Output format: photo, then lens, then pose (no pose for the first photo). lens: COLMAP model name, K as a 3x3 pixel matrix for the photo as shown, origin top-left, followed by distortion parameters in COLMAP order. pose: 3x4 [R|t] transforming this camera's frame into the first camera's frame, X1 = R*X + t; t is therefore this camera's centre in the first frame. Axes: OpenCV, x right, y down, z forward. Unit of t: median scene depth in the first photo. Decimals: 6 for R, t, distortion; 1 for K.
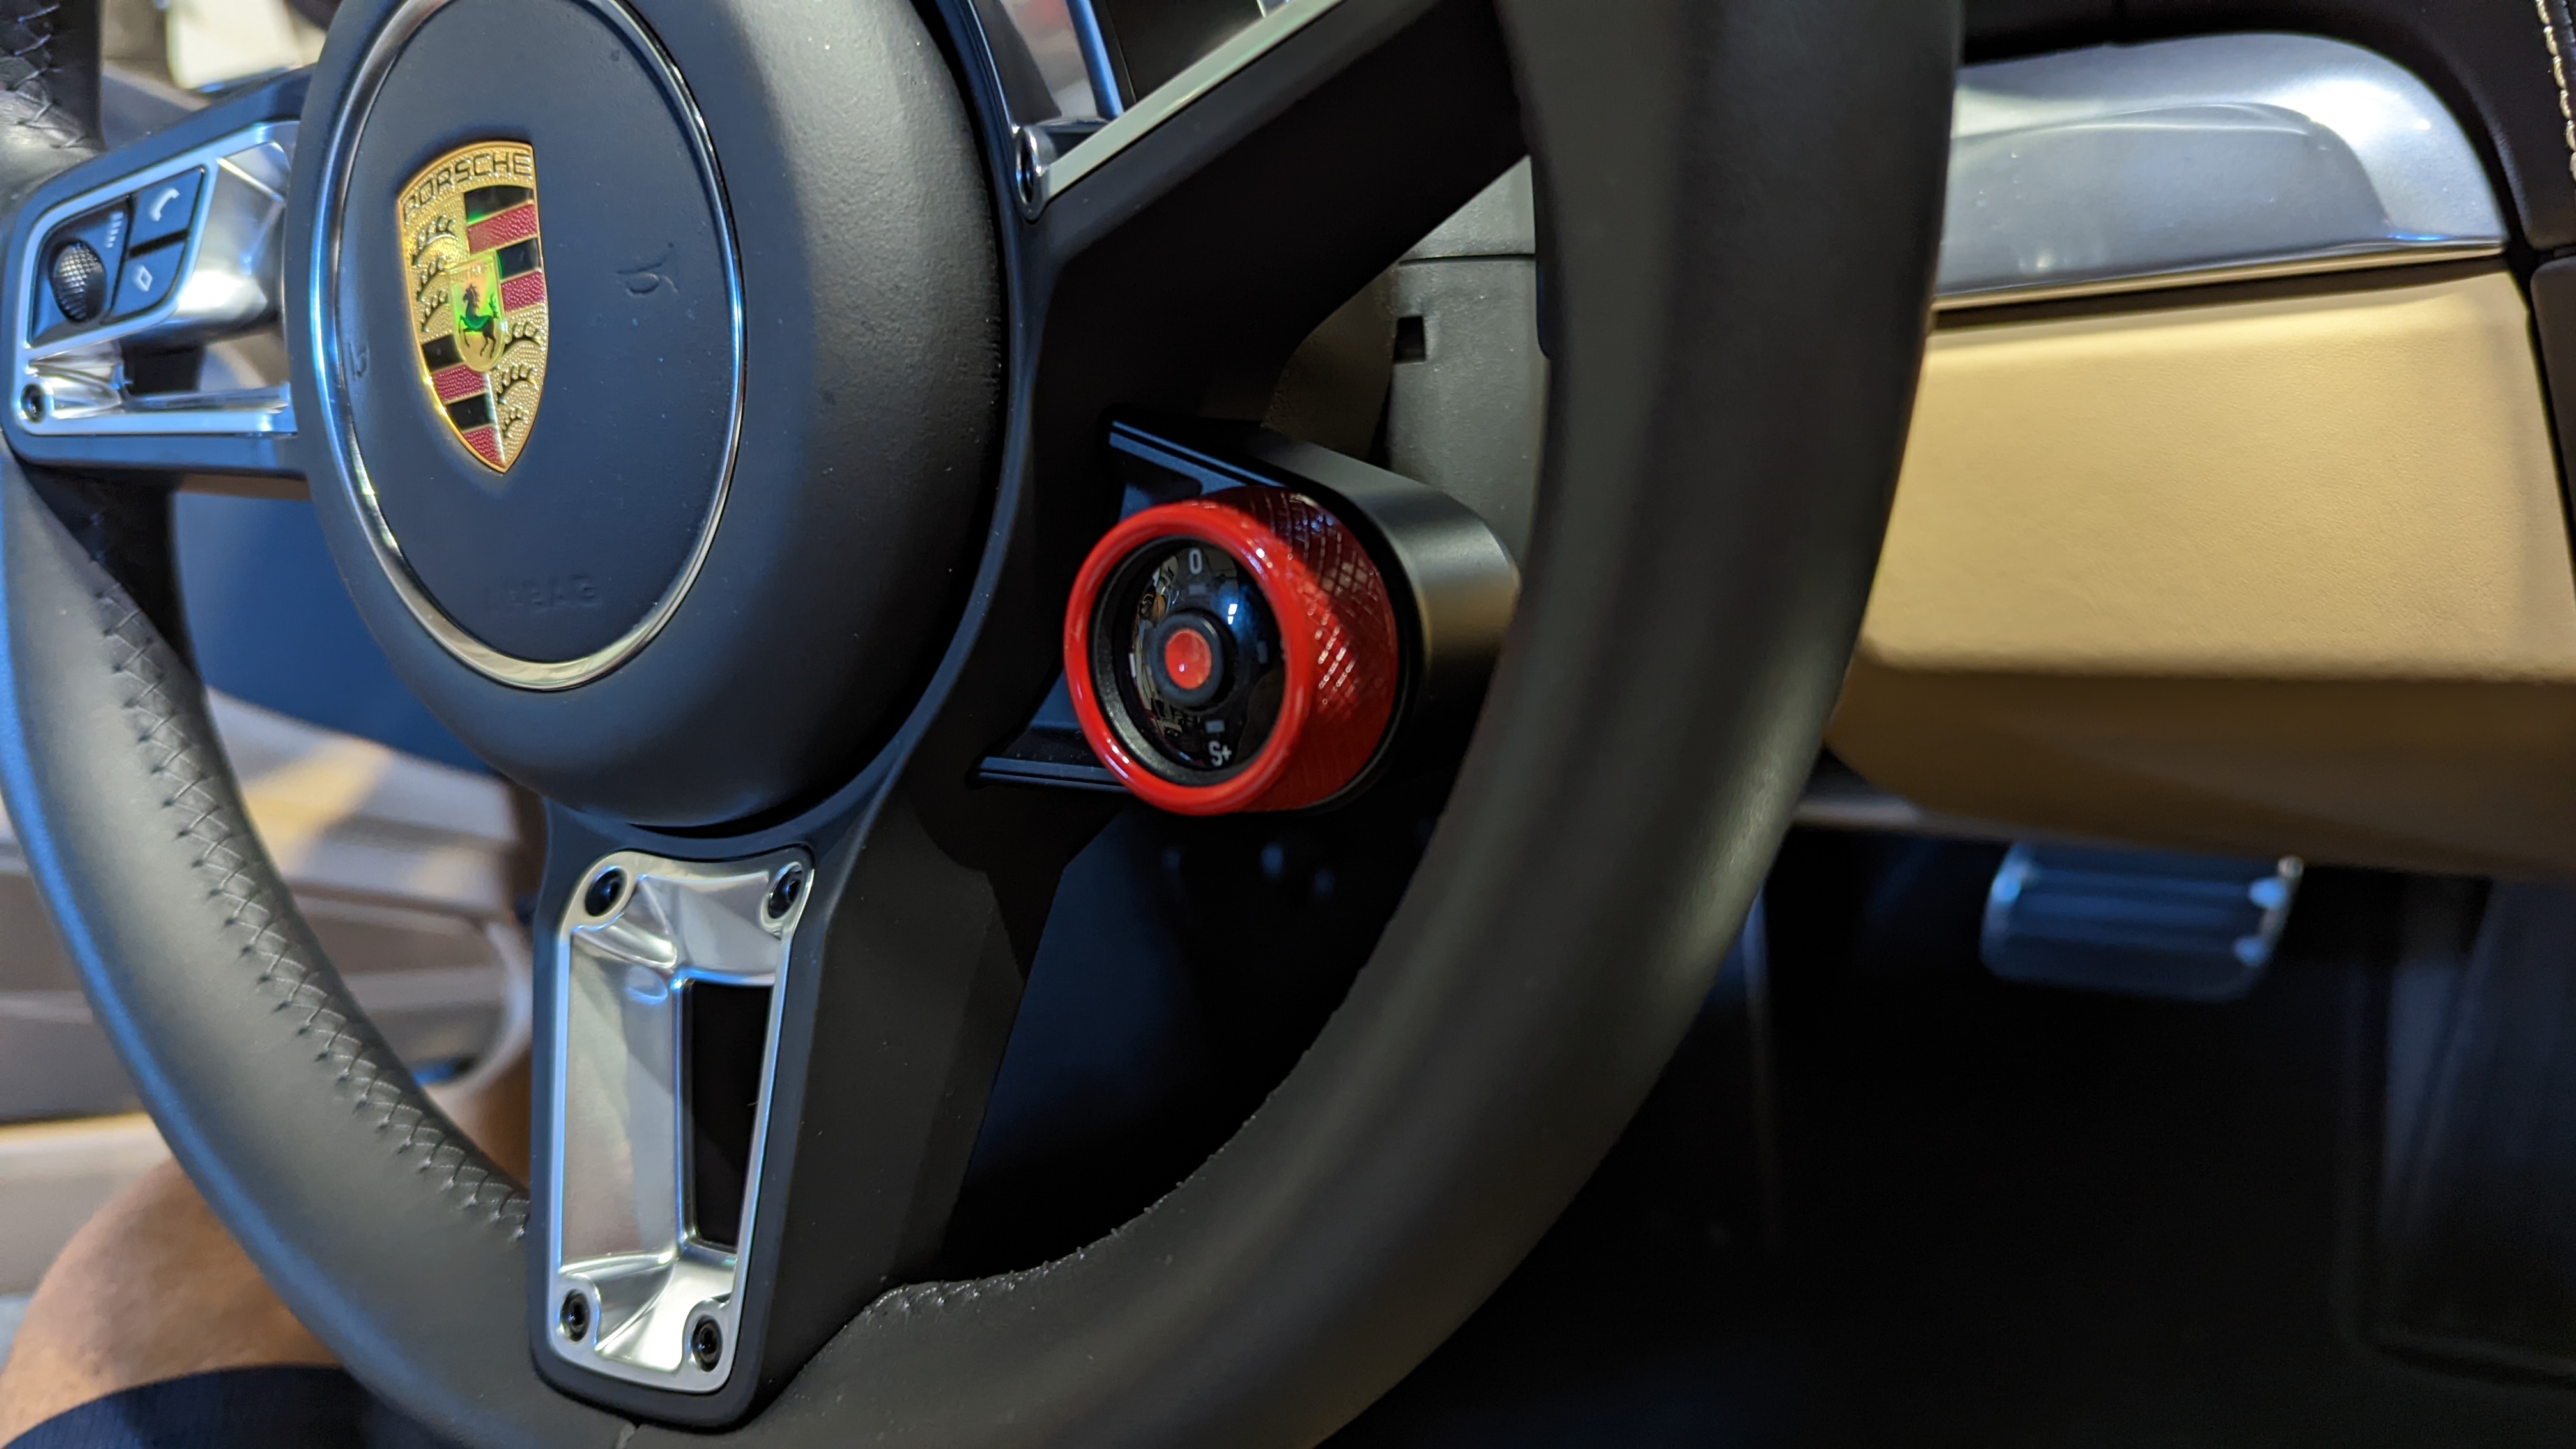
lens RADIAL K [[1833.3, 0, 1181.9], [0, 1833.3, 715.8], [0, 0, 1]] dist [0.032235, 0.000324]
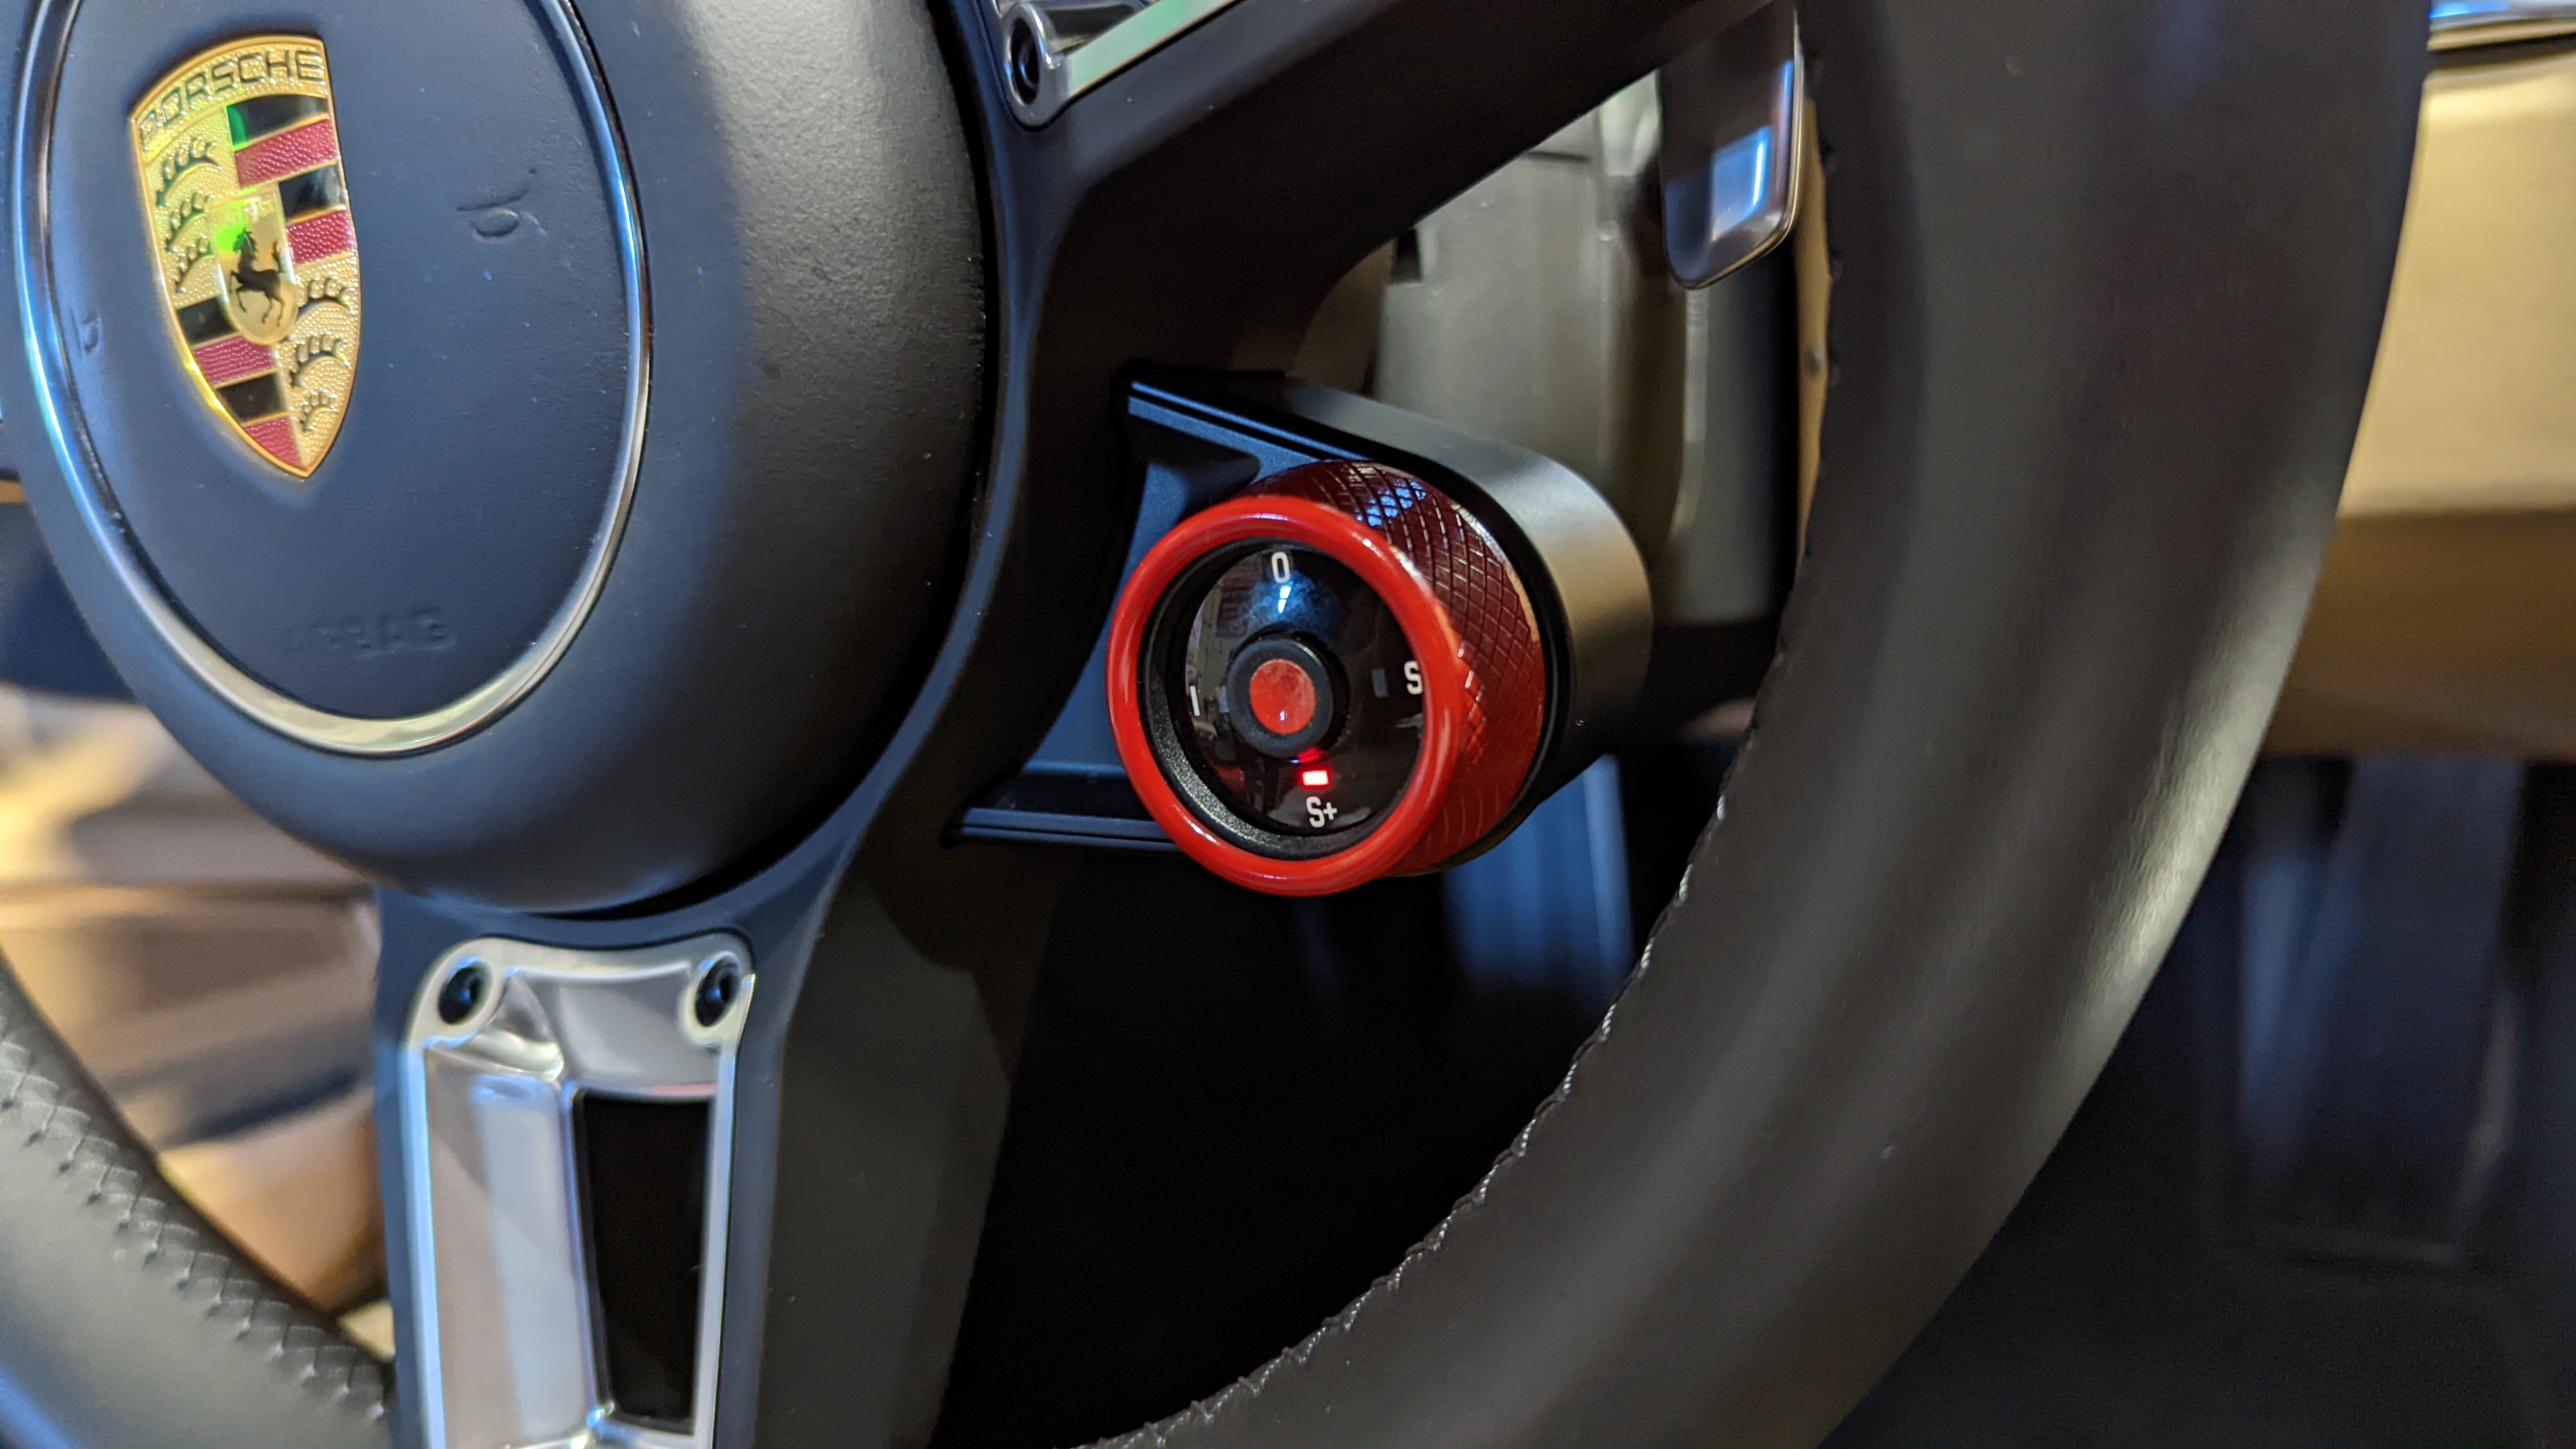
lens RADIAL K [[1901.5, 0, 1244.4], [0, 1901.5, 690.6], [0, 0, 1]] dist [0.007151, -0.037194]
pose [[0.988396, -0.059700, 0.139673, -0.103859], [0.054723, 0.997732, 0.039206, -0.055148], [-0.141697, -0.031108, 0.989421, 0.176266]]
